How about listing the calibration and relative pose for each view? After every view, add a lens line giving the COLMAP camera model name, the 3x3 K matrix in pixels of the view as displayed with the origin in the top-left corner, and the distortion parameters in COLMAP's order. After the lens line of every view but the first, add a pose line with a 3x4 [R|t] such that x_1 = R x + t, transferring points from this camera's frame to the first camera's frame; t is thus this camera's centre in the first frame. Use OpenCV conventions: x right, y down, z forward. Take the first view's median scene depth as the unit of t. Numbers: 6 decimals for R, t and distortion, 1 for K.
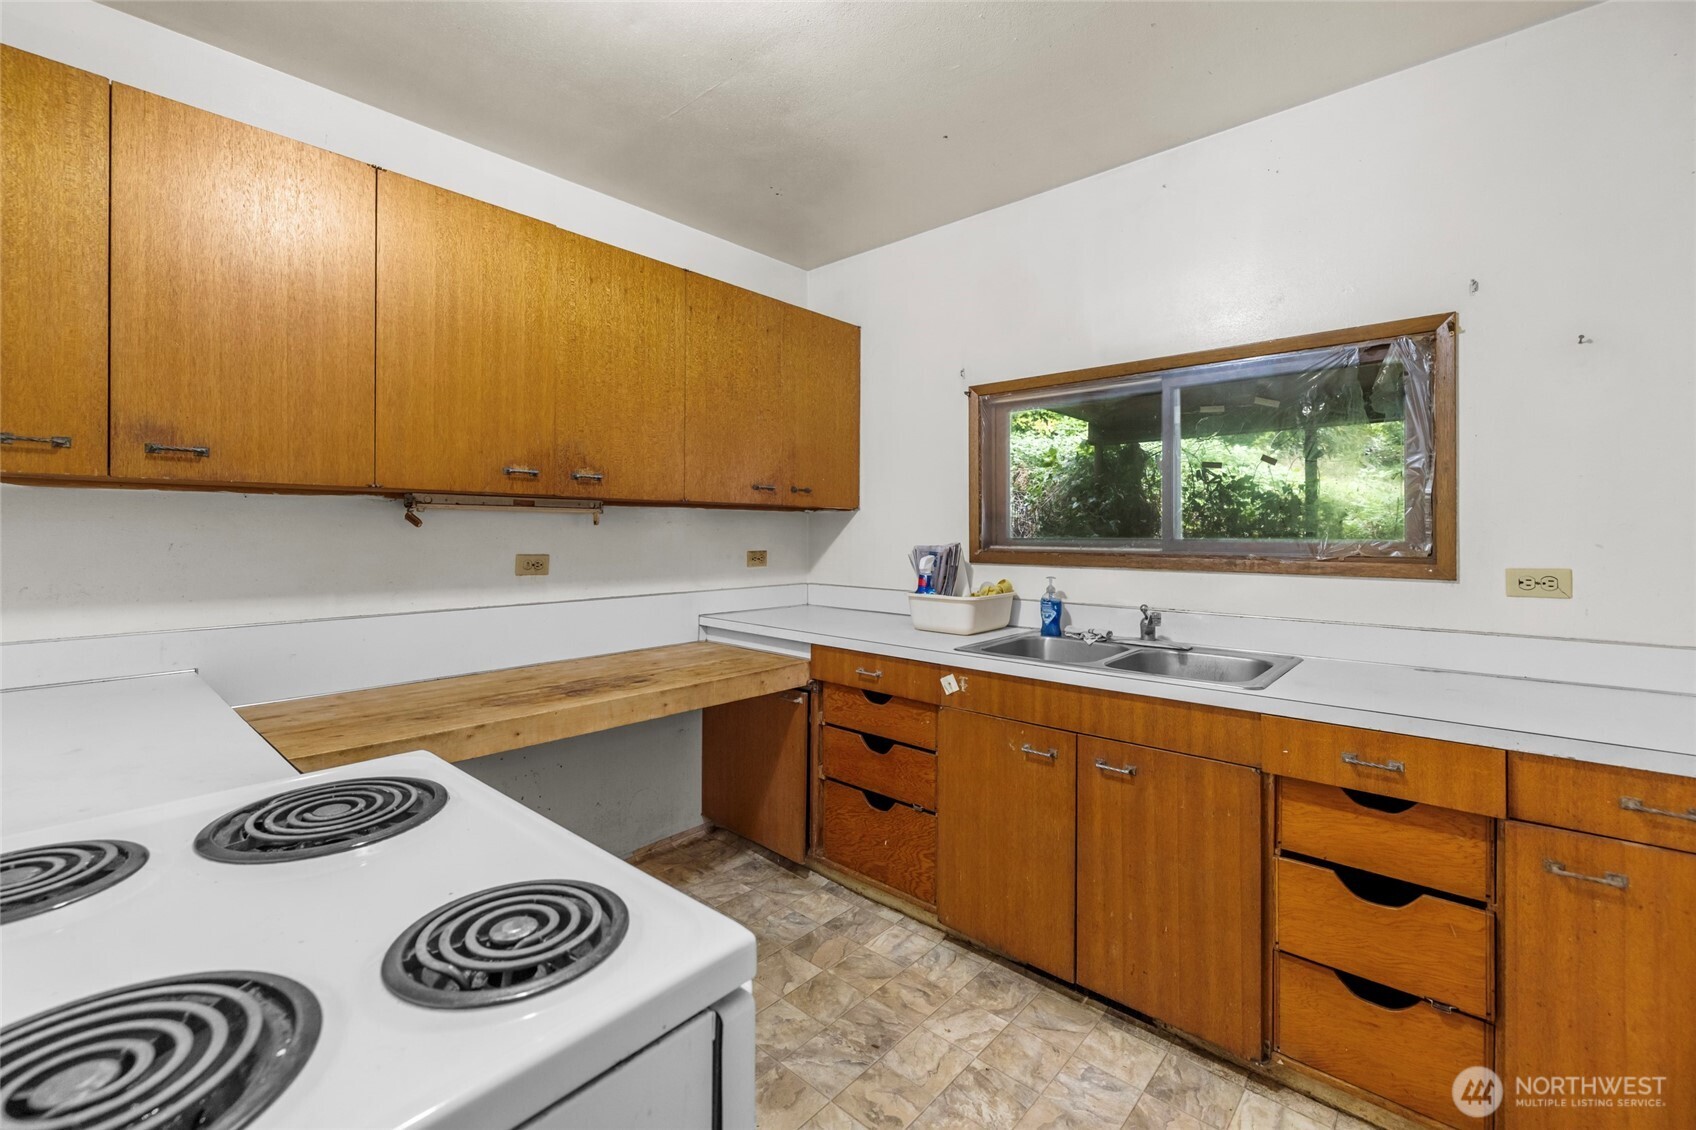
lens RADIAL K [[704.3, 0, 840.7], [0, 704.3, 534.6], [0, 0, 1]] dist [-0.001352, 0.000041]
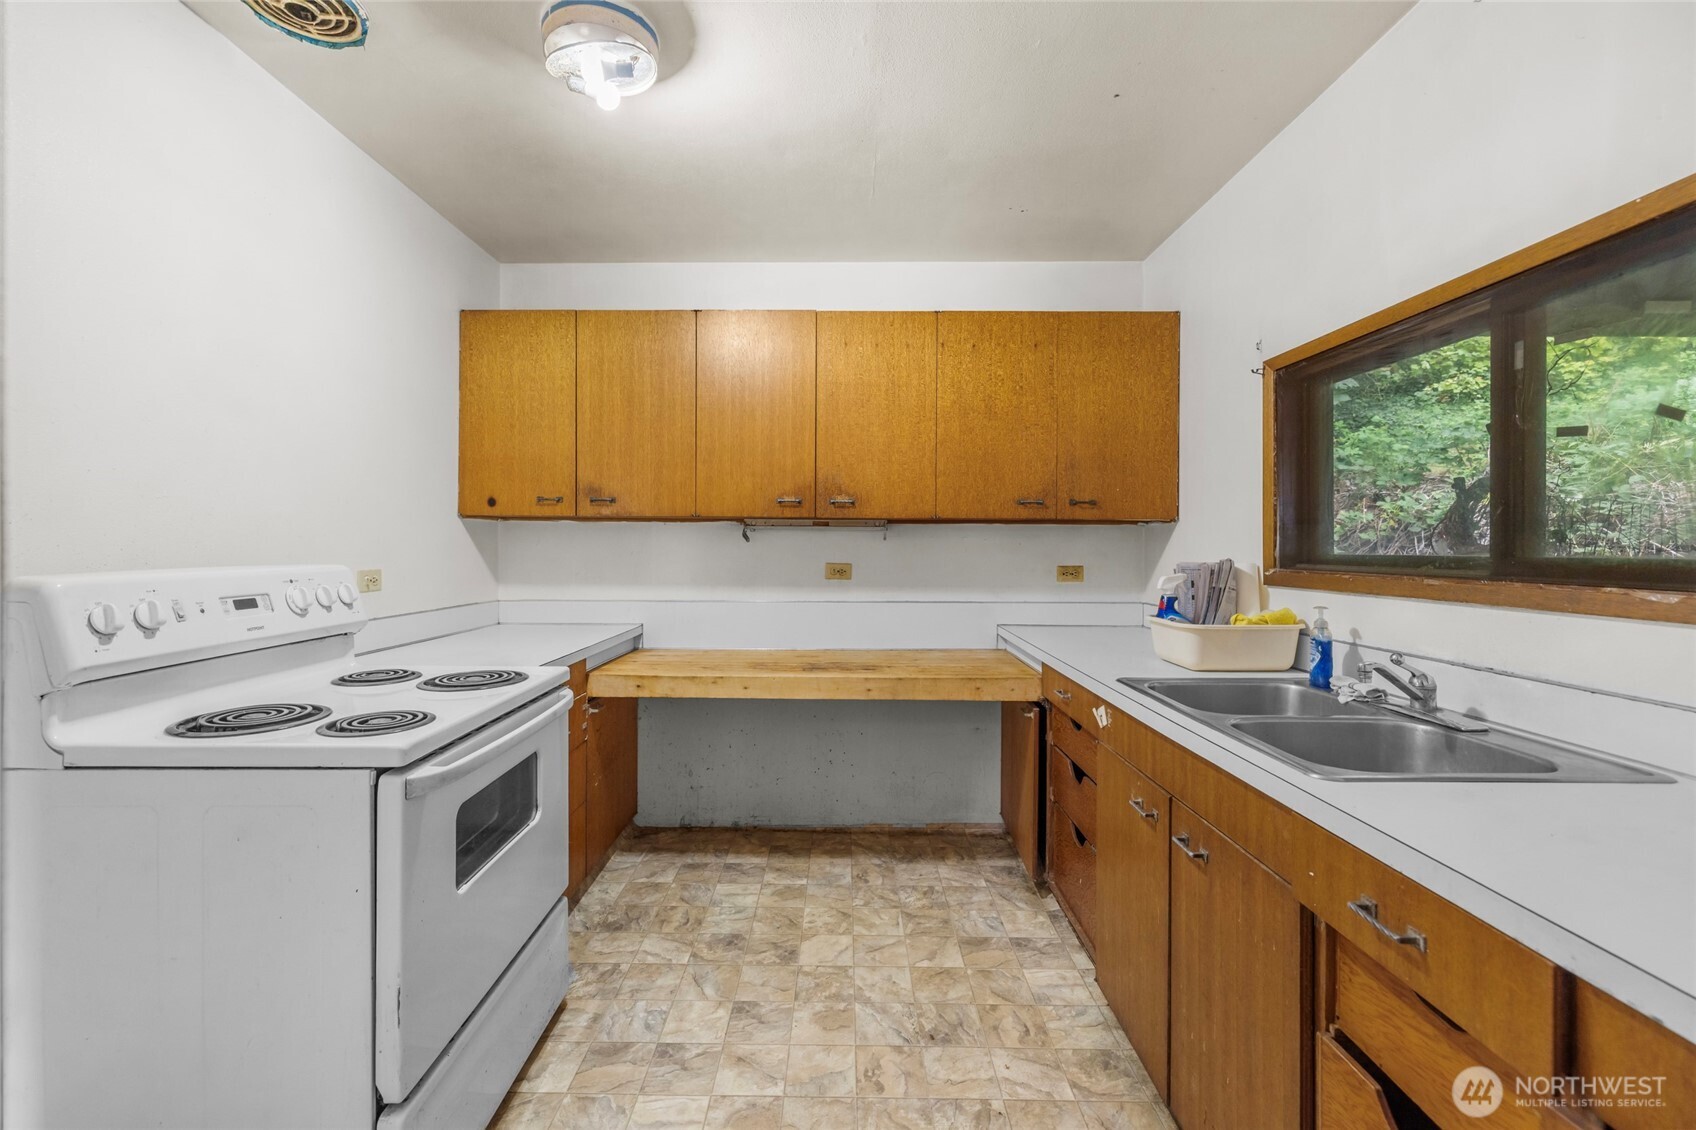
lens RADIAL K [[704.3, 0, 848.8], [0, 704.3, 552.9], [0, 0, 1]] dist [-0.001352, 0.000041]
pose [[0.671940, 0.007232, -0.740570, 0.584472], [-0.006046, 0.999973, 0.004280, 0.004156], [0.740581, 0.001601, 0.671965, 0.163831]]
